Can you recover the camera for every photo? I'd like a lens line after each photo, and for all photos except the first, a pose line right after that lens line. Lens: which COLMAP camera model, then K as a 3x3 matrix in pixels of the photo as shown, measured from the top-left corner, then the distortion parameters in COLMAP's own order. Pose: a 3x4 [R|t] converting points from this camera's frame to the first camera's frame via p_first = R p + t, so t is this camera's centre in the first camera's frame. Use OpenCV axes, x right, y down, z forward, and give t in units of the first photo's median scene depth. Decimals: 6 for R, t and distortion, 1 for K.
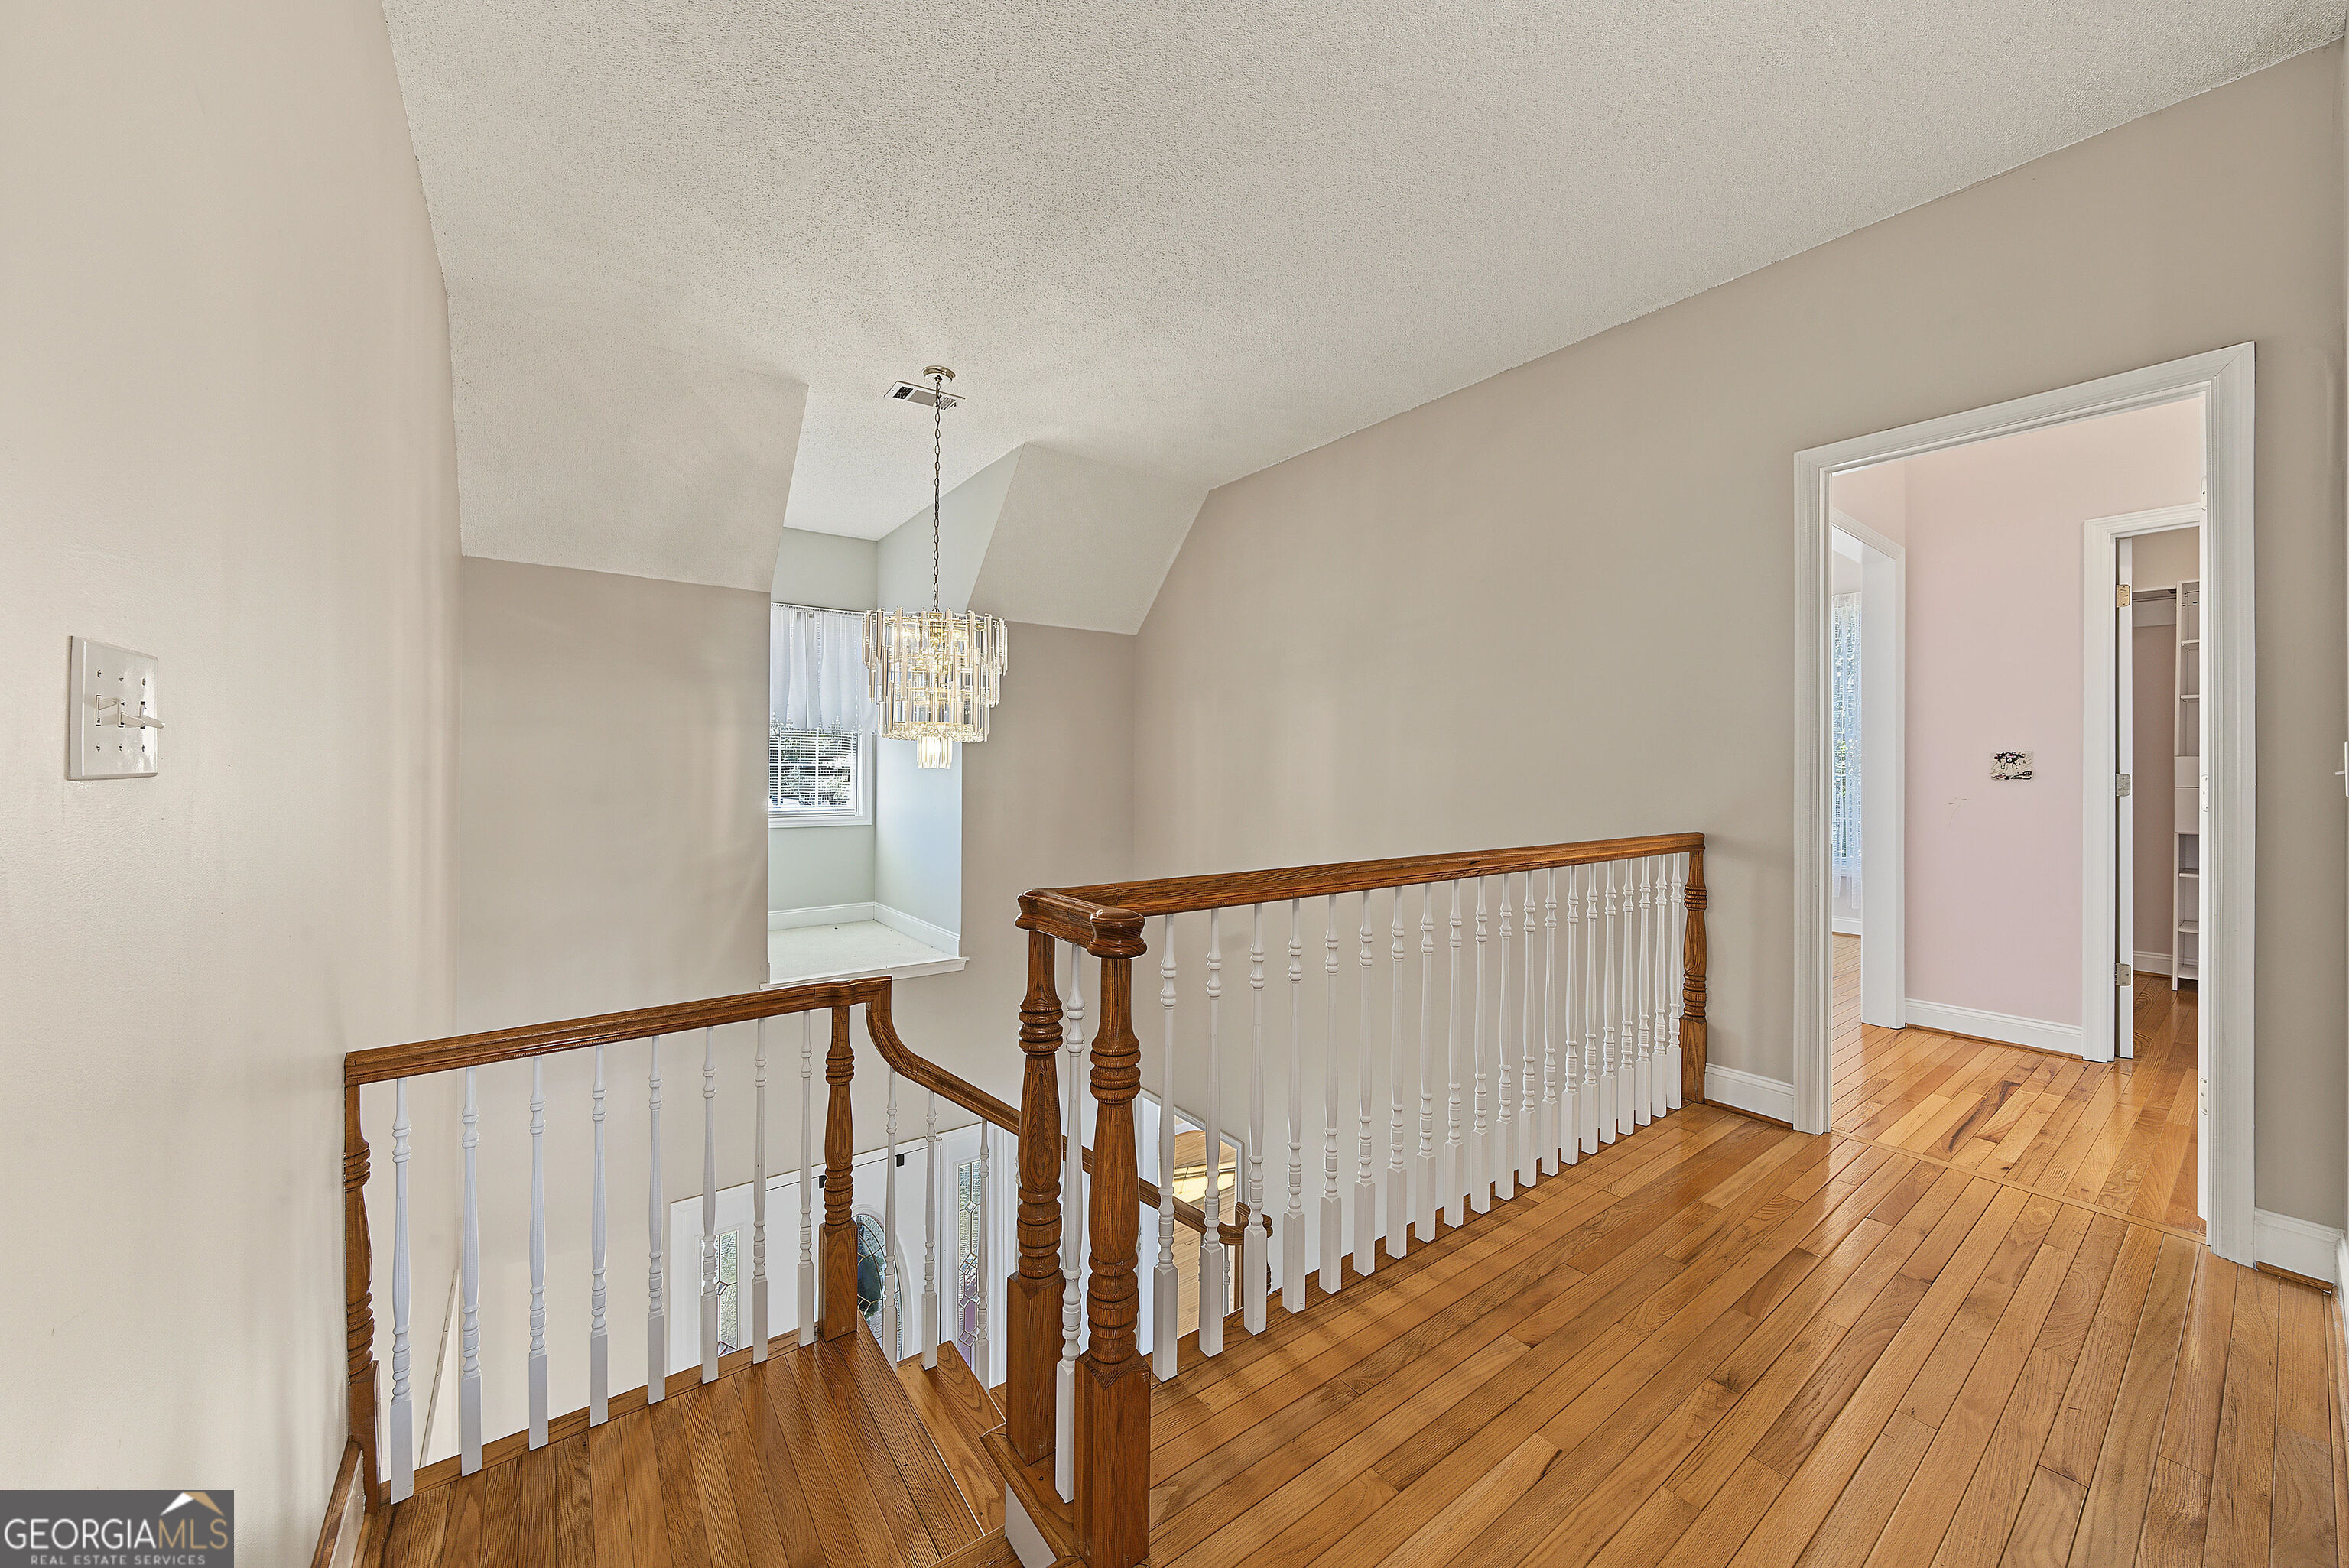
lens RADIAL K [[842.1, 0, 1171.4], [0, 842.1, 770.6], [0, 0, 1]] dist [0.000519, 0.000000]
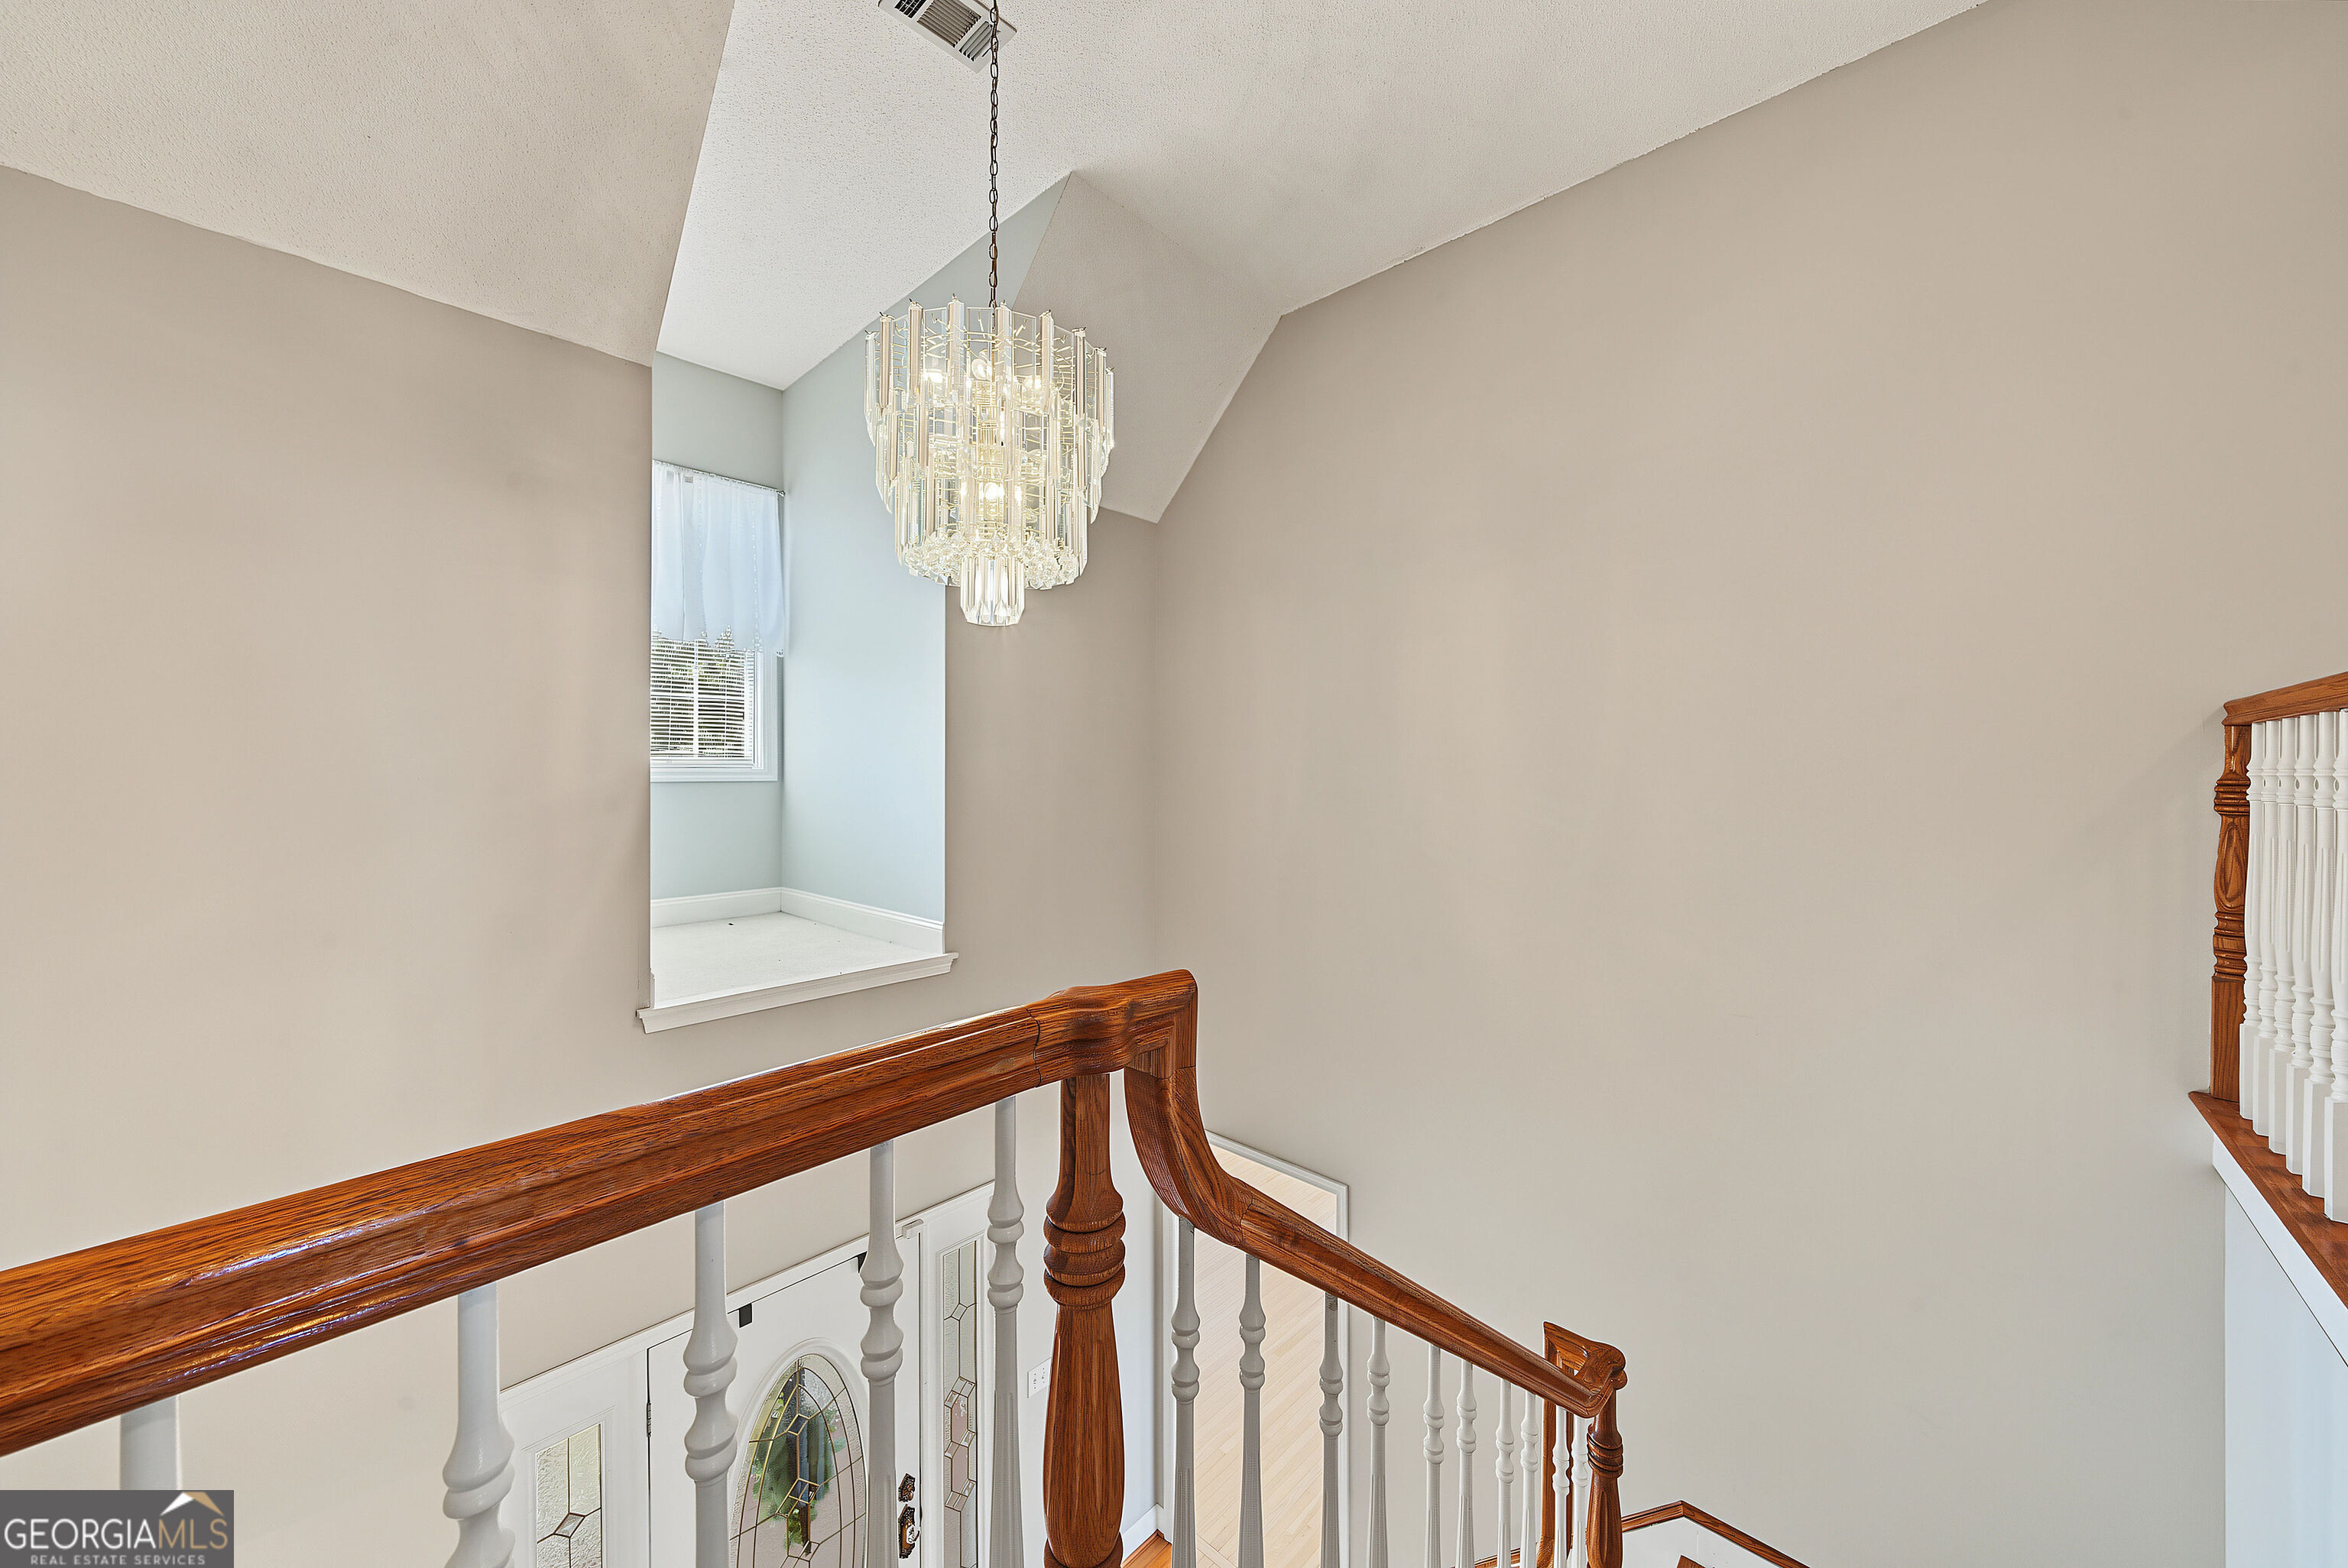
lens RADIAL K [[832.4, 0, 1190.6], [0, 832.4, 767.3], [0, 0, 1]] dist [-0.000051, -0.000038]
pose [[0.981448, -0.007525, 0.191580, -0.181889], [0.007330, 0.999972, 0.001731, 0.068250], [-0.191588, -0.000295, 0.981475, 0.289174]]
